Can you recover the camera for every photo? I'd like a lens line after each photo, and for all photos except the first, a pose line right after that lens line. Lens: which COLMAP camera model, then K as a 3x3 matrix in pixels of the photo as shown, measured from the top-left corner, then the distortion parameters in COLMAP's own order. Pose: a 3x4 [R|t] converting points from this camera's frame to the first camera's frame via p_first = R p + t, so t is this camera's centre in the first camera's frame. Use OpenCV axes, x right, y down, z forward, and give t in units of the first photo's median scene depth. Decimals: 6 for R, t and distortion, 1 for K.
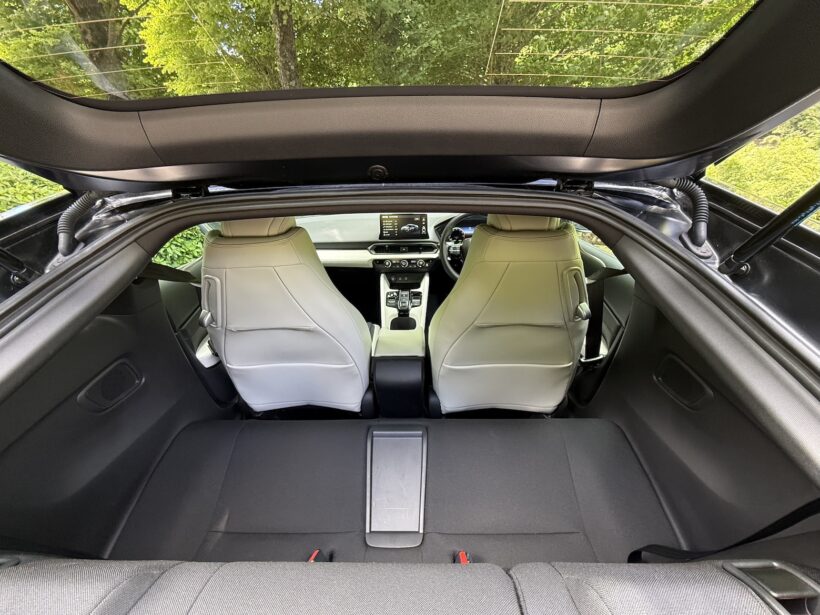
lens RADIAL K [[351.5, 0, 410.0], [0, 351.5, 307.5], [0, 0, 1]] dist [-0.000284, 0.000075]
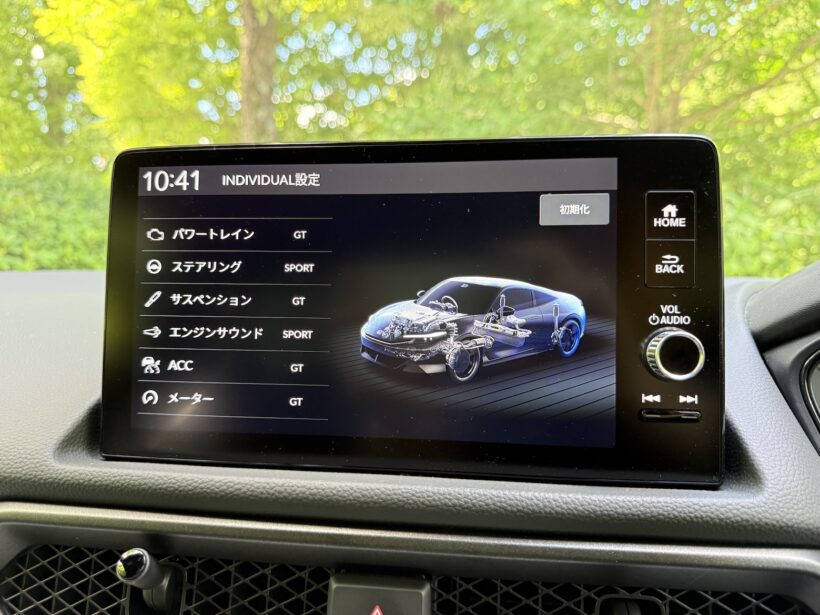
lens RADIAL K [[575.4, 0, 411.2], [0, 575.4, 307.8], [0, 0, 1]] dist [0.066022, -0.101163]
pose [[0.993683, 0.029917, -0.108164, -0.000750], [-0.066260, 0.934290, -0.350302, -0.247939], [0.090577, 0.355256, 0.930370, 1.181519]]
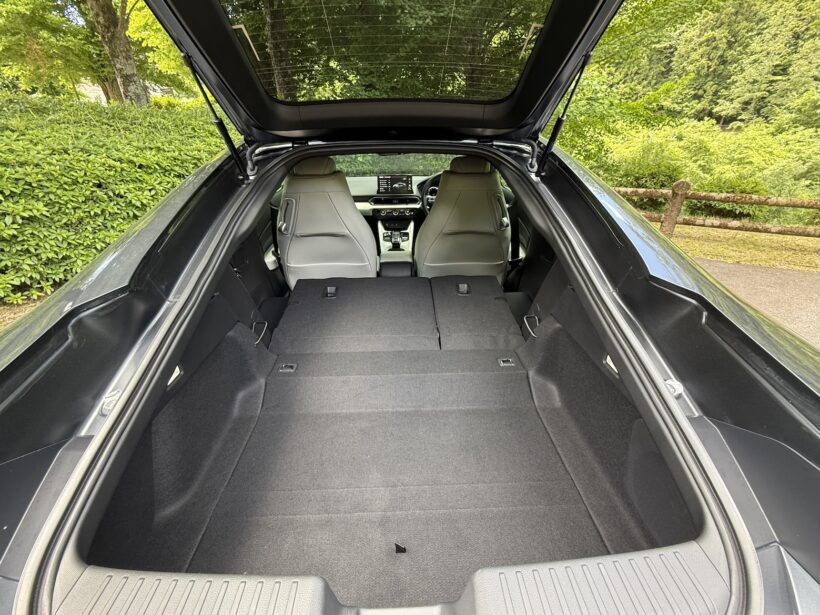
lens RADIAL K [[351.5, 0, 410.0], [0, 351.5, 307.5], [0, 0, 1]] dist [-0.000284, 0.000075]
pose [[0.998568, -0.011579, 0.052234, -0.048867], [0.009248, 0.998960, 0.044643, 0.250780], [-0.052697, -0.044096, 0.997636, -0.520392]]
